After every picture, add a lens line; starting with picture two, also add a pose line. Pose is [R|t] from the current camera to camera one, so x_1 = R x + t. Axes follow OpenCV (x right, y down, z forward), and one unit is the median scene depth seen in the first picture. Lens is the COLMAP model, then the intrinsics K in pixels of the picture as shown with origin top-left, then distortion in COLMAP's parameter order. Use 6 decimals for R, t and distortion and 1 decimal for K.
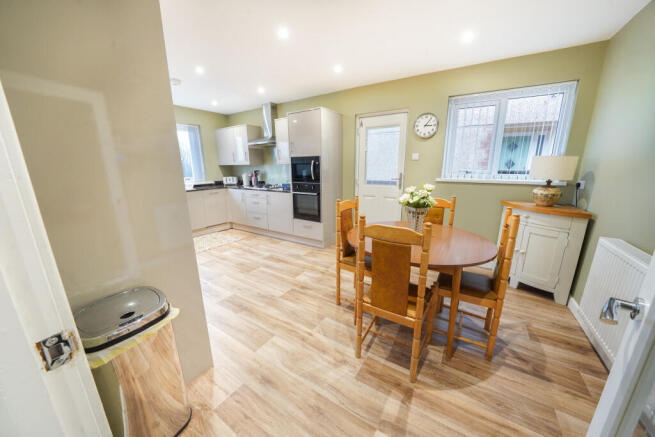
lens RADIAL K [[225.0, 0, 327.5], [0, 225.0, 218.5], [0, 0, 1]] dist [-0.000430, -0.000022]
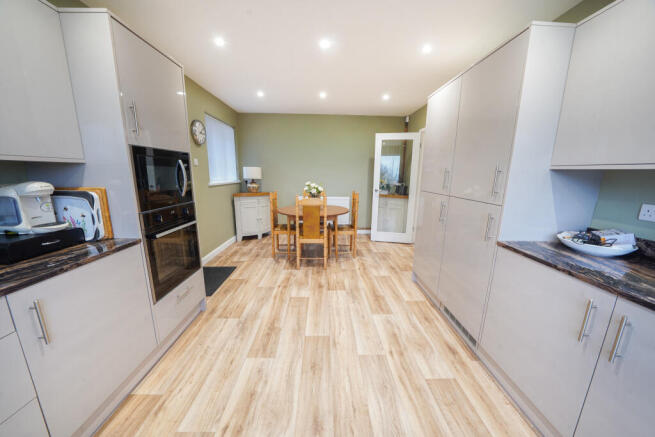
lens RADIAL K [[225.0, 0, 327.5], [0, 225.0, 218.5], [0, 0, 1]] dist [-0.000430, -0.000022]
pose [[-0.548257, -0.167820, 0.819299, -0.889216], [0.187645, 0.929997, 0.316063, -0.299079], [-0.814987, 0.327021, -0.478387, 1.306019]]
